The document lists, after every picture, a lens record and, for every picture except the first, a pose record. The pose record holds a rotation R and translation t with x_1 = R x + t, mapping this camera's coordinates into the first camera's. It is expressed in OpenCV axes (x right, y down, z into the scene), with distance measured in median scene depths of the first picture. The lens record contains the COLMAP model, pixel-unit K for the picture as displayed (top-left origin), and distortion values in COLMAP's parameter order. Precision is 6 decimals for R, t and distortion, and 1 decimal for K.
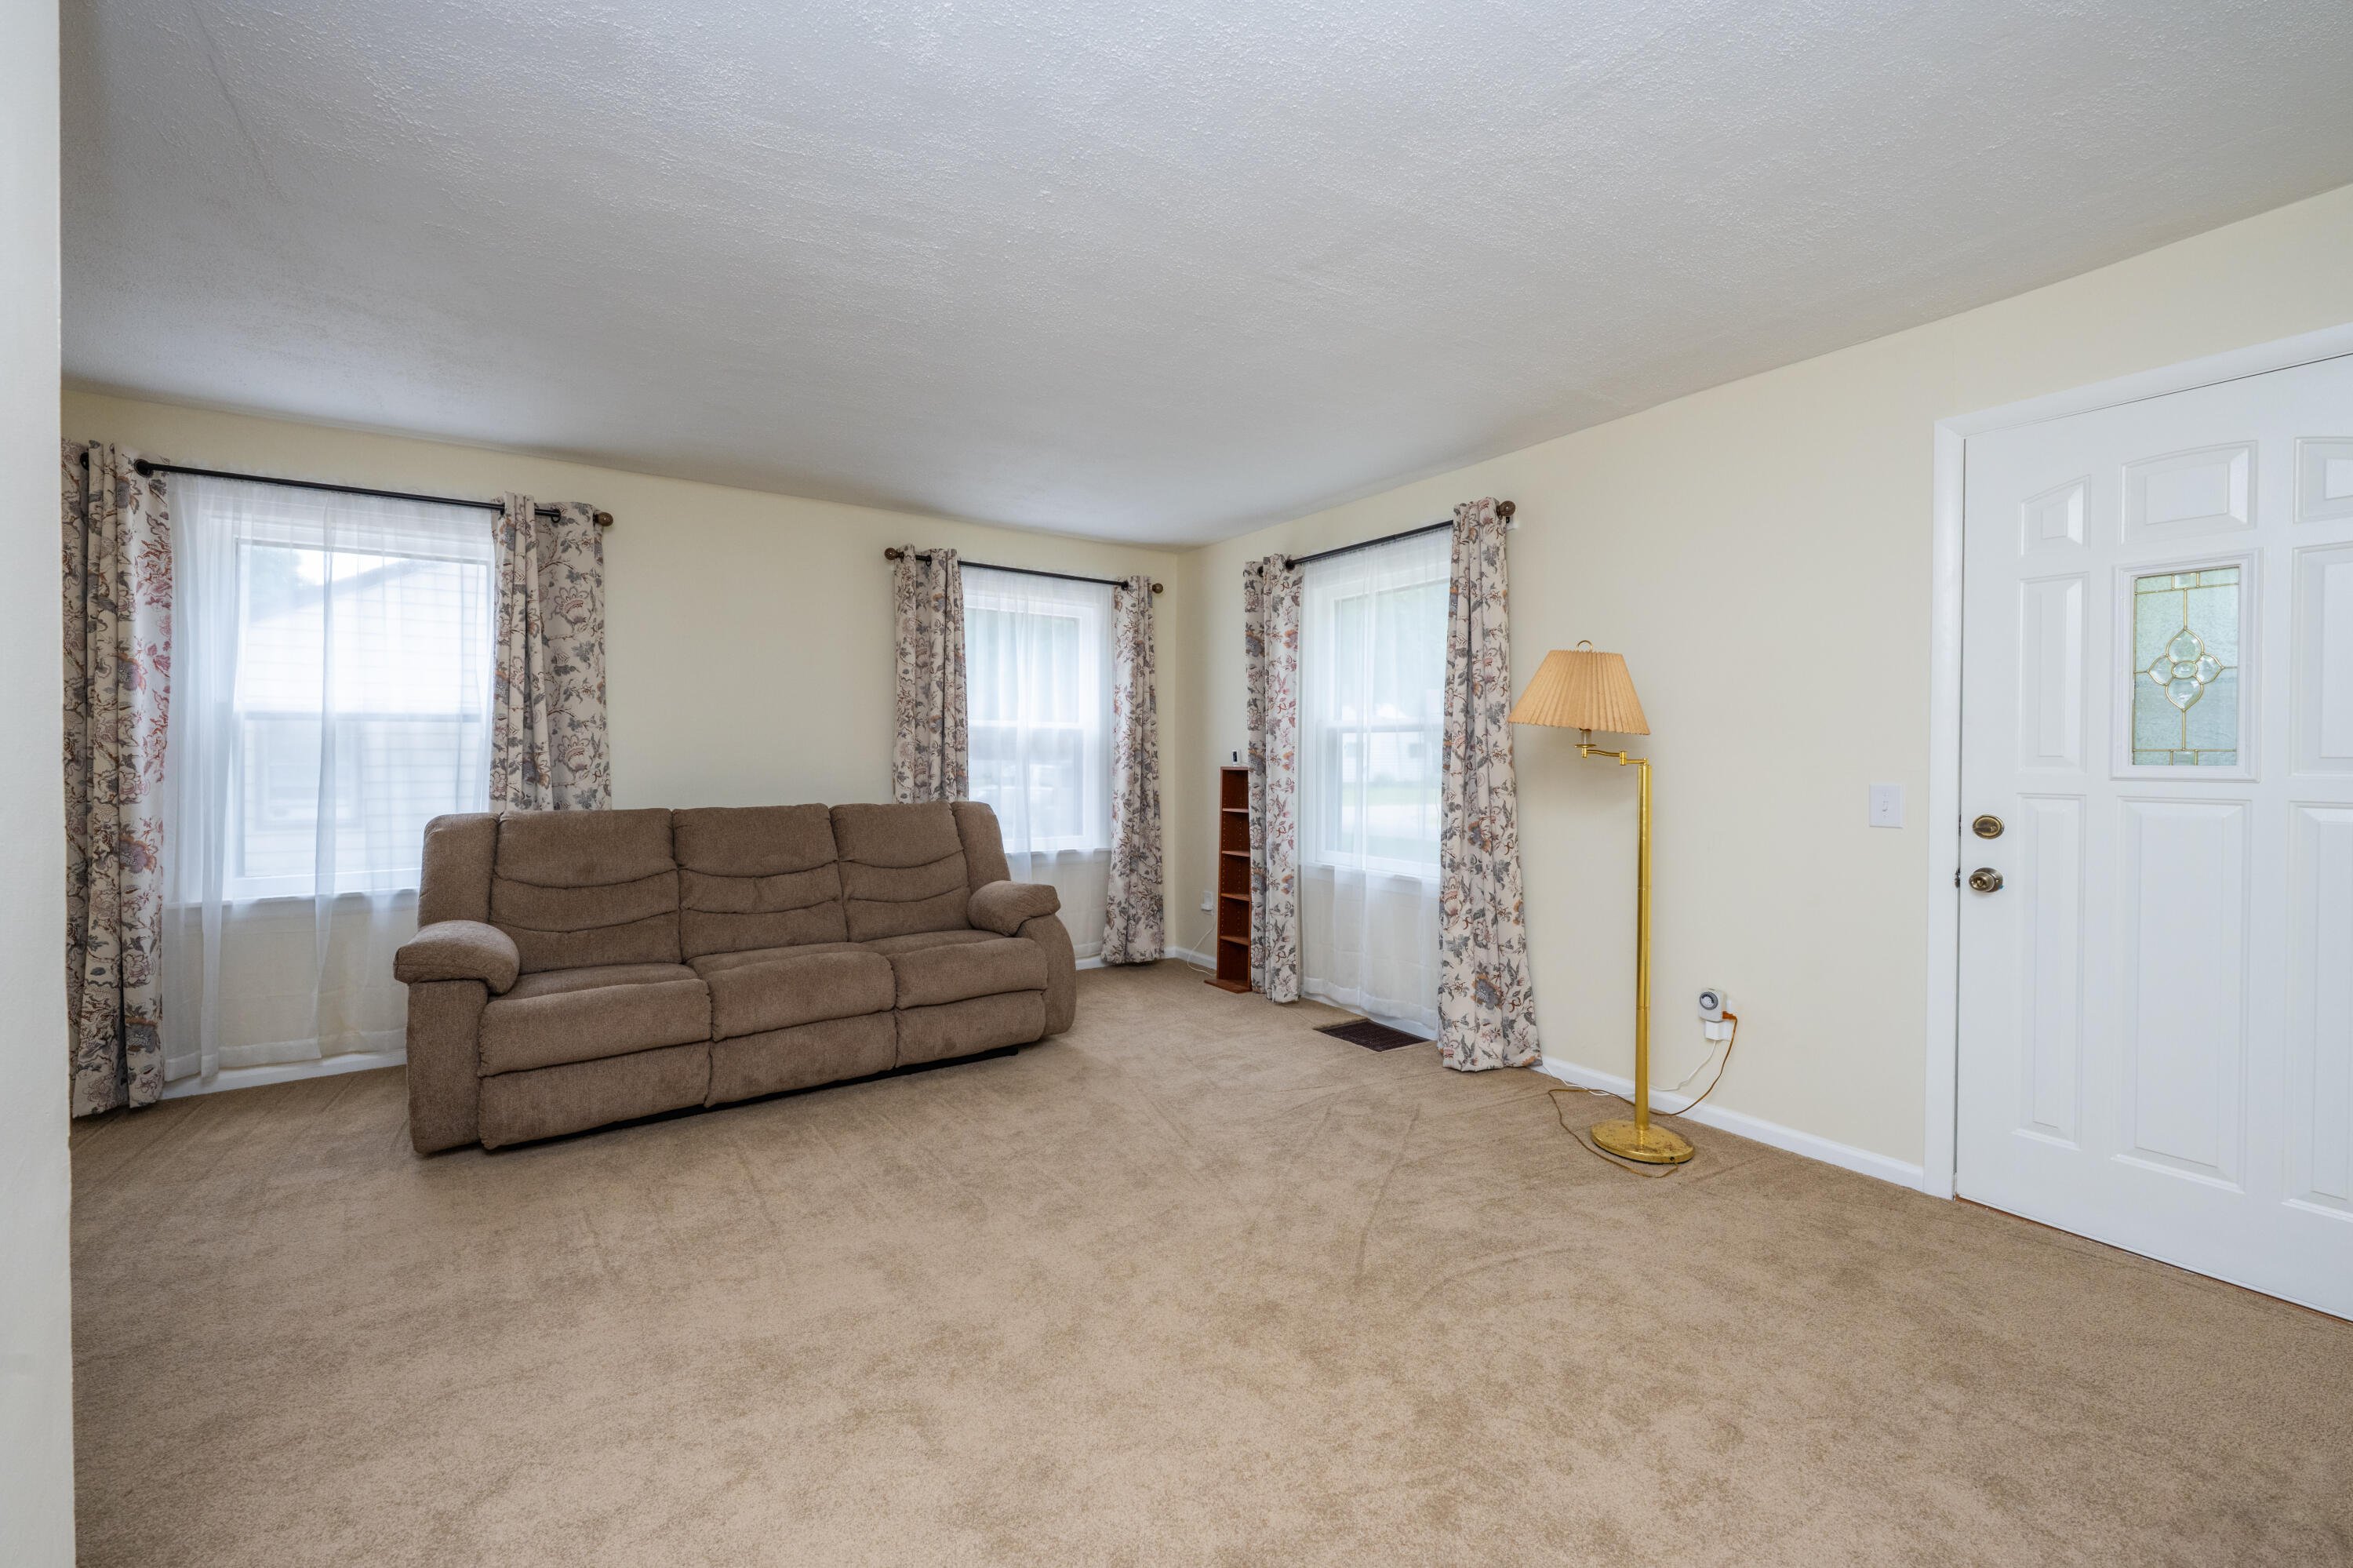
lens RADIAL K [[938.4, 0, 1173.2], [0, 938.4, 774.4], [0, 0, 1]] dist [0.001765, -0.000555]
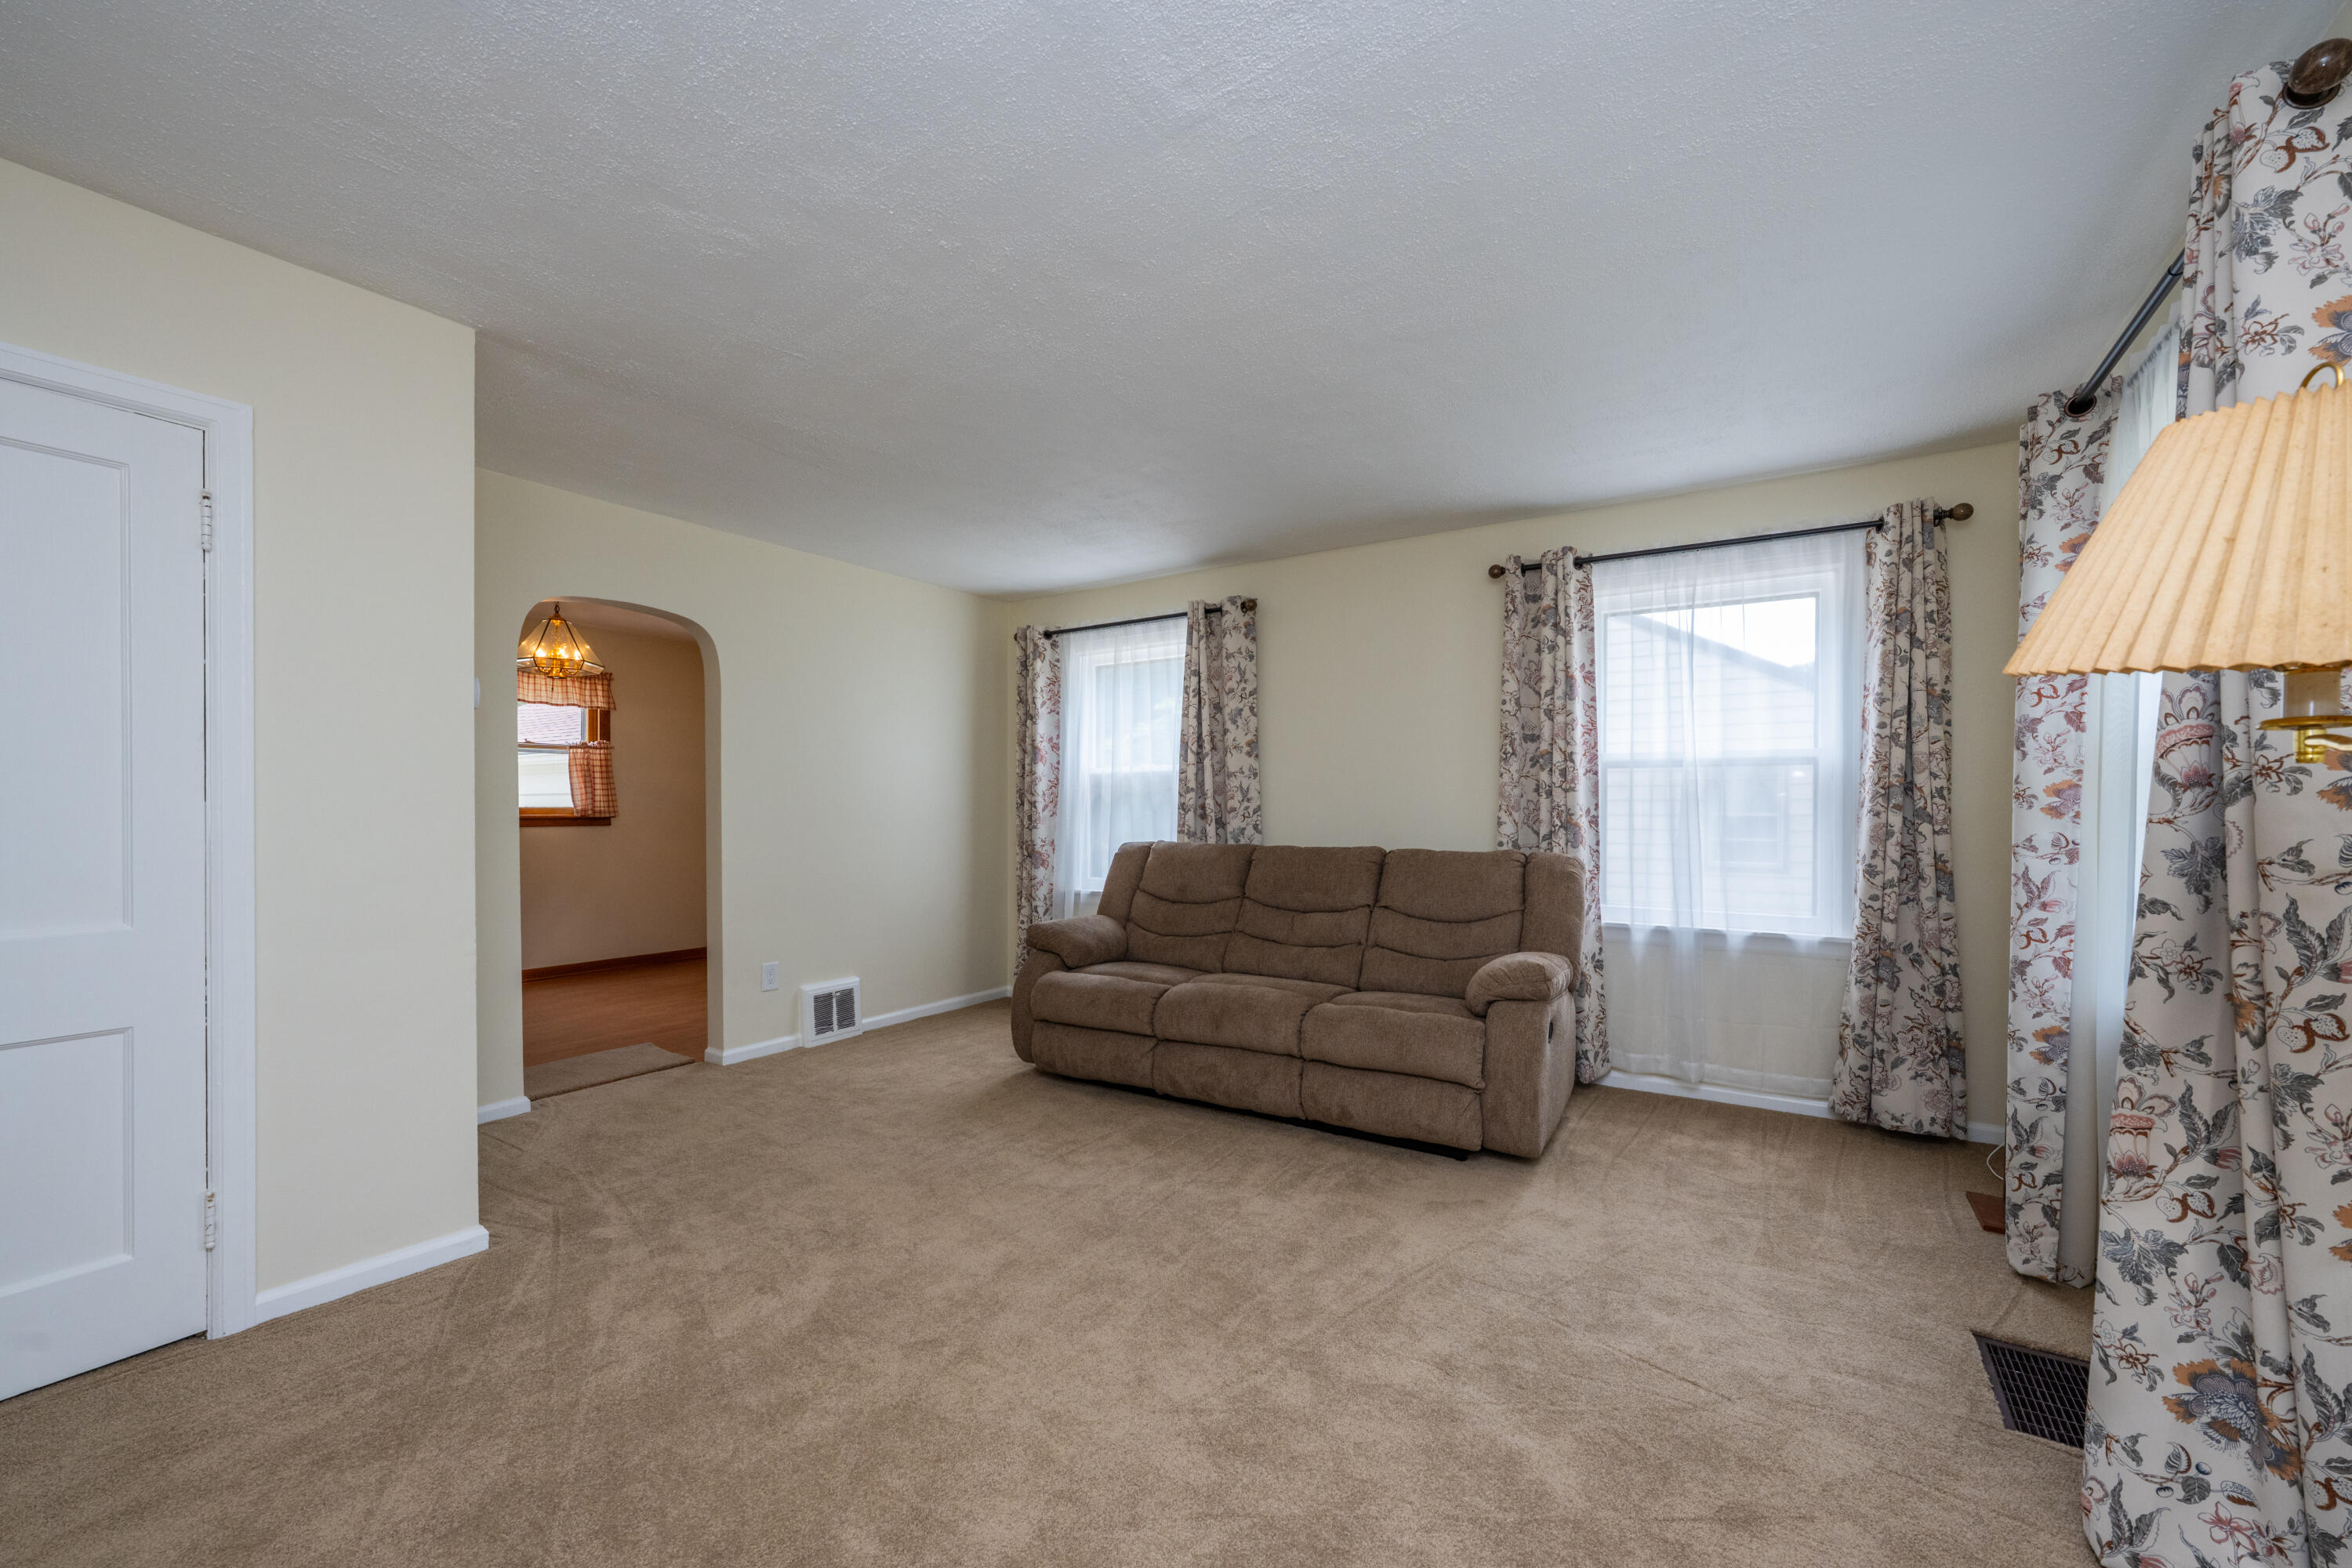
lens RADIAL K [[938.0, 0, 1148.9], [0, 938.0, 819.8], [0, 0, 1]] dist [0.001765, -0.000555]
pose [[0.384048, 0.009869, -0.923260, 0.481031], [-0.017556, 0.999840, 0.003385, 0.003944], [0.923146, 0.014909, 0.384160, 0.432512]]
